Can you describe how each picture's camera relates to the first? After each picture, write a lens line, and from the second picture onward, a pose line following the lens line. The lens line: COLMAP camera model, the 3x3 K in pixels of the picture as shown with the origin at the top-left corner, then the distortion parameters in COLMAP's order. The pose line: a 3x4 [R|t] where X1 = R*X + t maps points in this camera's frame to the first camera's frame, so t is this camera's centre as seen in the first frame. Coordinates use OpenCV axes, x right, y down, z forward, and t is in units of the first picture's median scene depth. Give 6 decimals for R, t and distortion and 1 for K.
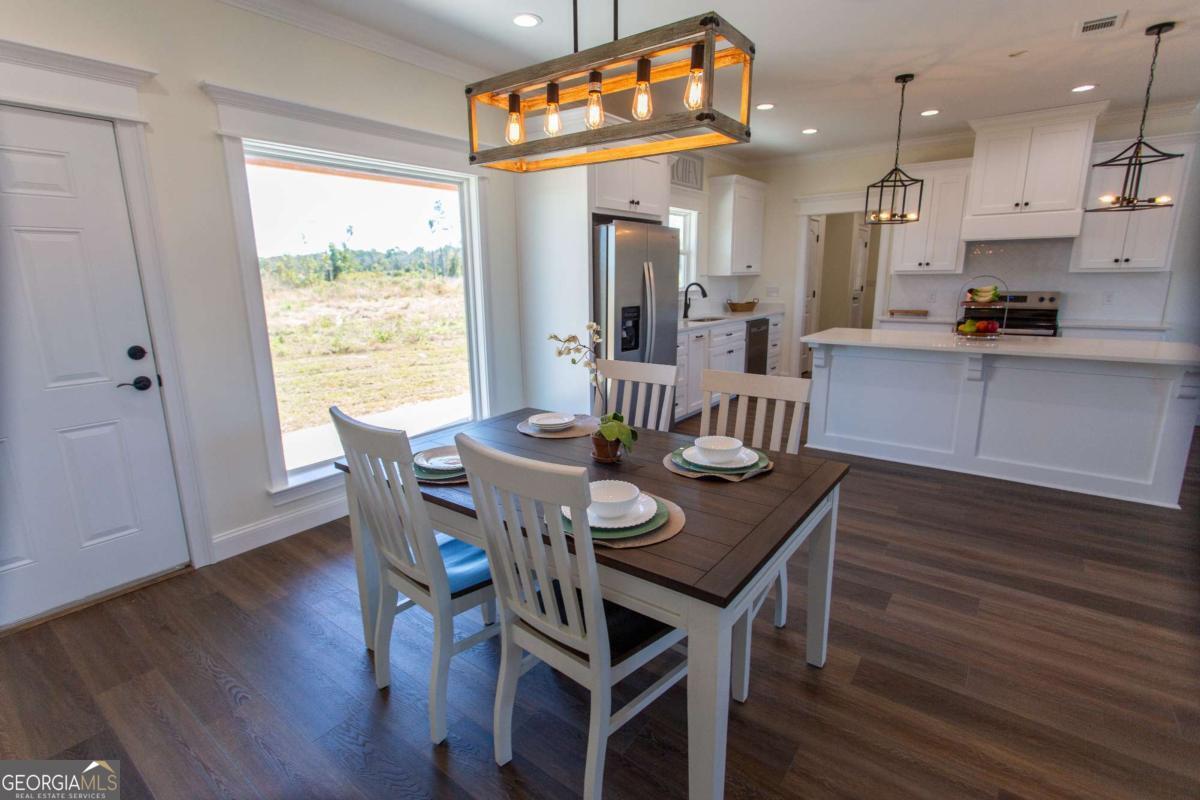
lens RADIAL K [[597.5, 0, 596.3], [0, 597.5, 410.8], [0, 0, 1]] dist [-0.003217, -0.000694]
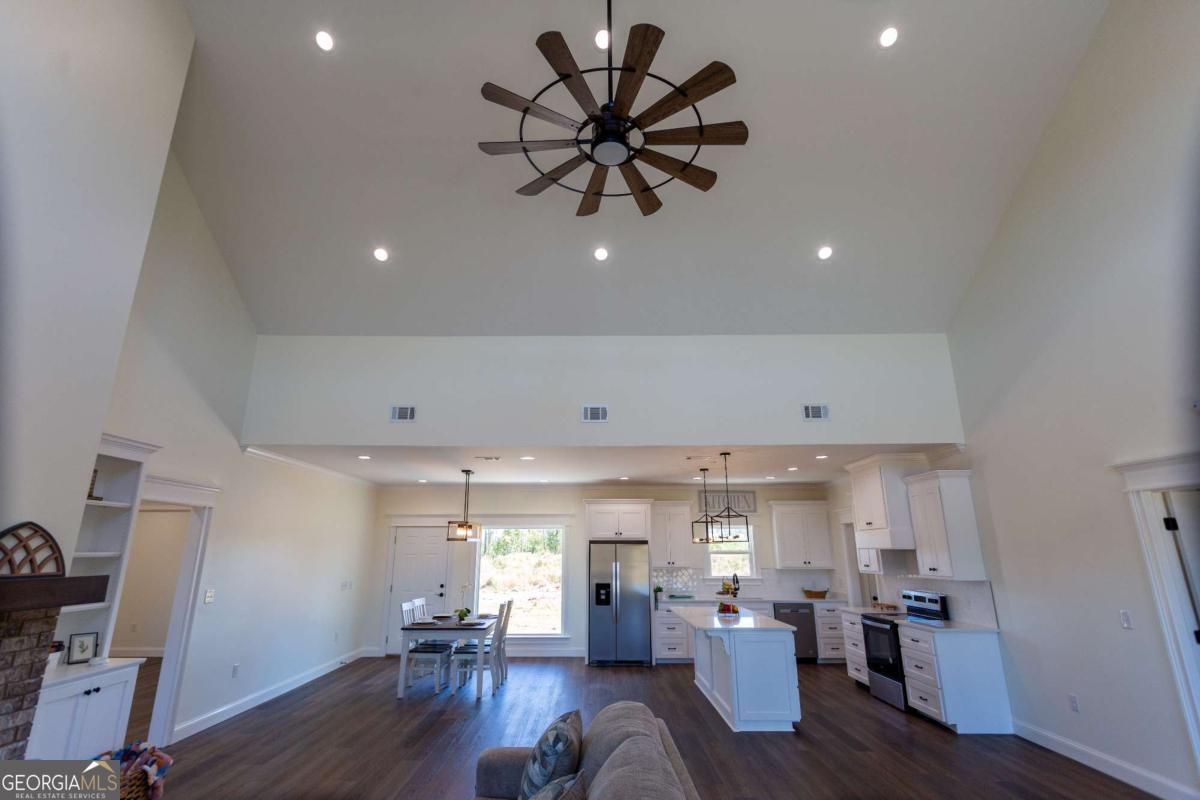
lens RADIAL K [[578.9, 0, 585.4], [0, 578.9, 381.4], [0, 0, 1]] dist [-0.003183, -0.000238]
pose [[0.586631, -0.216111, -0.780487, 1.338608], [-0.188458, 0.900852, -0.391088, -0.004677], [0.787621, 0.376514, 0.487740, -0.244954]]
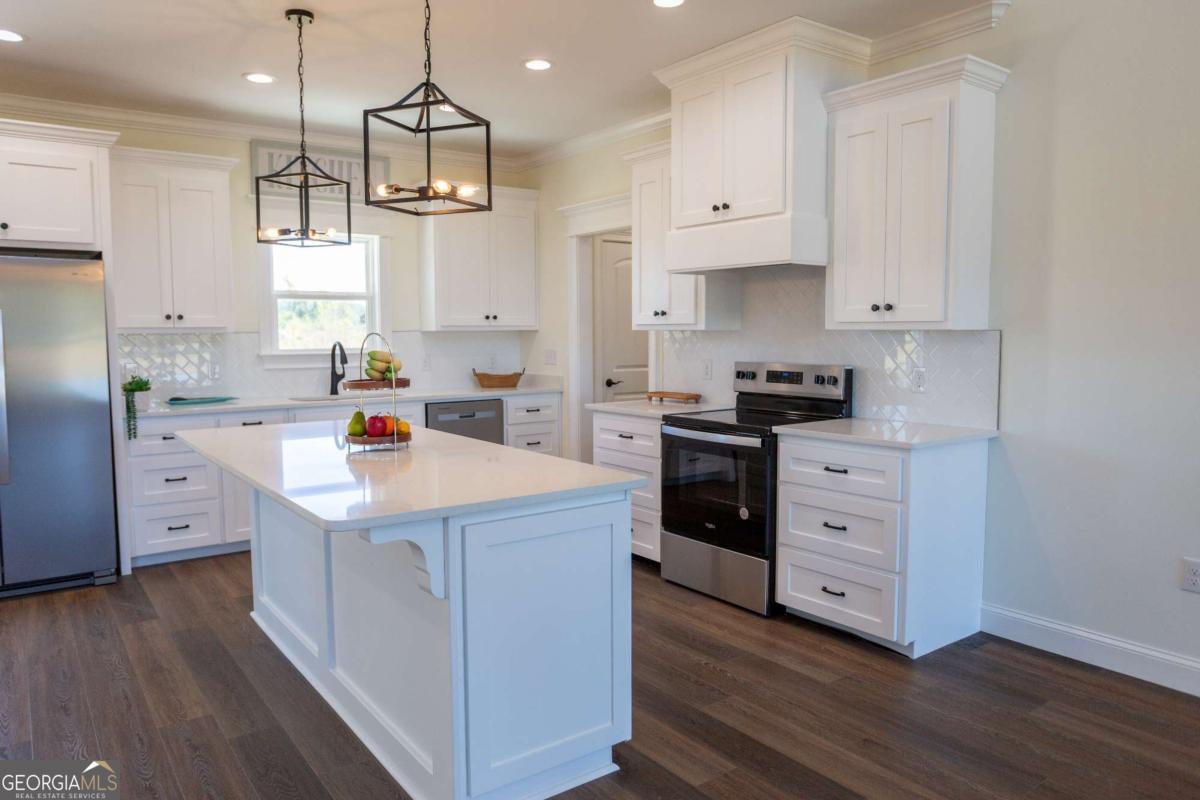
lens RADIAL K [[844.0, 0, 600.0], [0, 844.0, 400.0], [0, 0, 1]] dist [-0.032140, 0.002618]
pose [[0.951201, 0.031208, -0.306989, 0.799987], [-0.073065, 0.989359, -0.125815, -0.062454], [0.299796, 0.142105, 0.943360, 0.246403]]
